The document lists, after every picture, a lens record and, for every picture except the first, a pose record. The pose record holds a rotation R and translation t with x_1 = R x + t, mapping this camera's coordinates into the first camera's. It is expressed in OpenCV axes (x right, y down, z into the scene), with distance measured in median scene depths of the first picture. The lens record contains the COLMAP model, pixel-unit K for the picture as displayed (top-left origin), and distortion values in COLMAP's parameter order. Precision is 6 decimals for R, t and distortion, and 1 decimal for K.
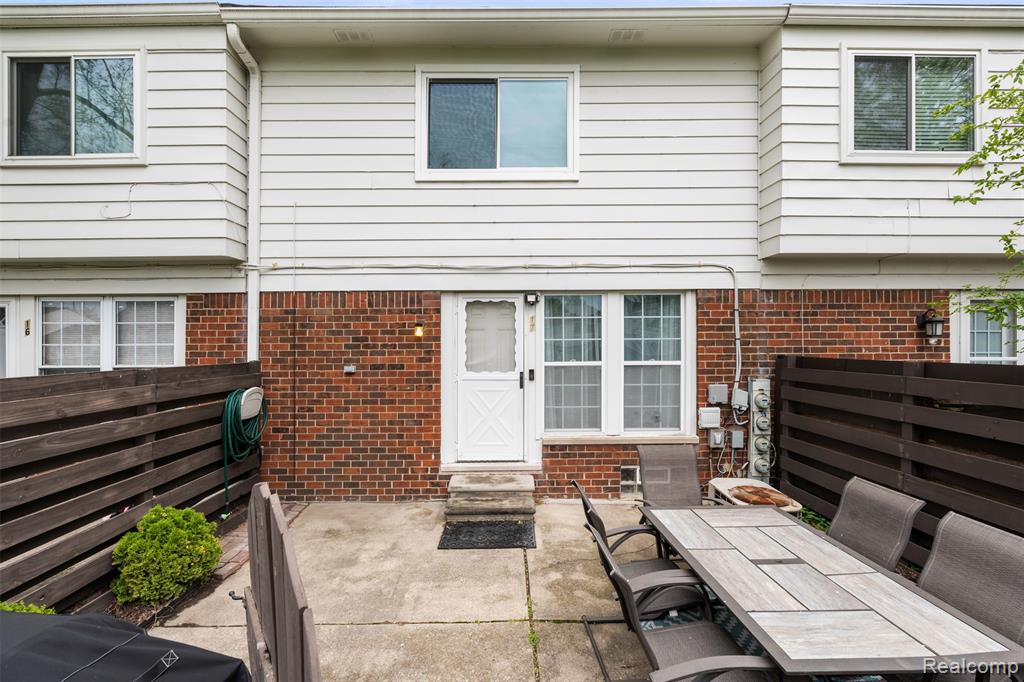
lens RADIAL K [[463.4, 0, 510.9], [0, 463.4, 352.8], [0, 0, 1]] dist [-0.002092, -0.000408]
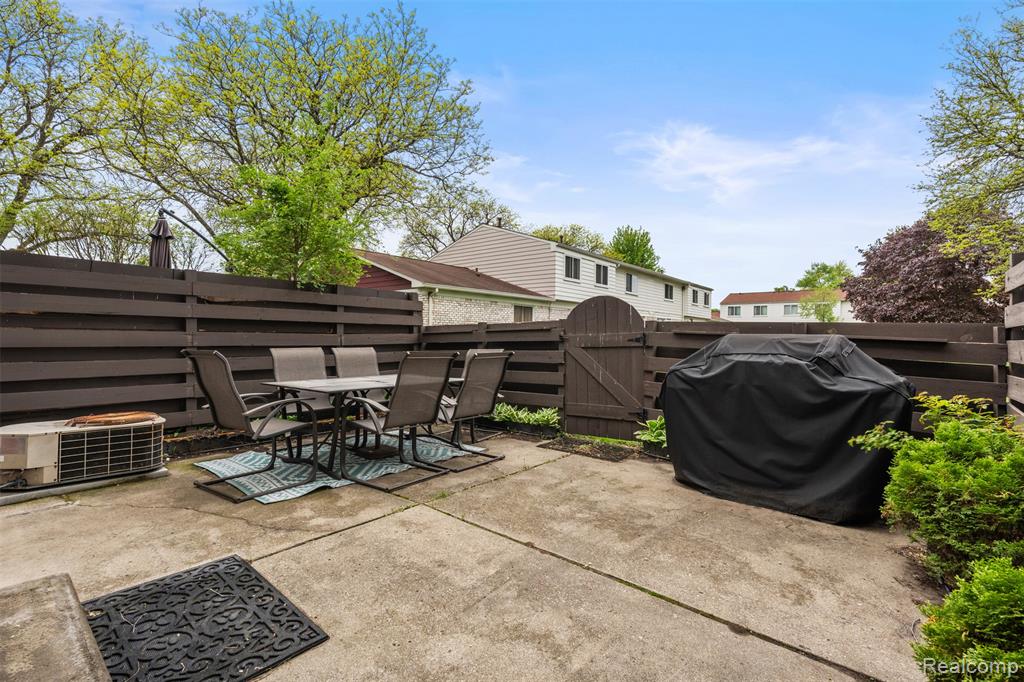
lens RADIAL K [[450.6, 0, 514.1], [0, 450.6, 336.0], [0, 0, 1]] dist [-0.002336, -0.000088]
pose [[-0.771986, -0.010498, 0.635553, -0.590870], [-0.004979, 0.999933, 0.010469, 0.181964], [-0.635620, 0.004918, -0.771986, 1.351965]]
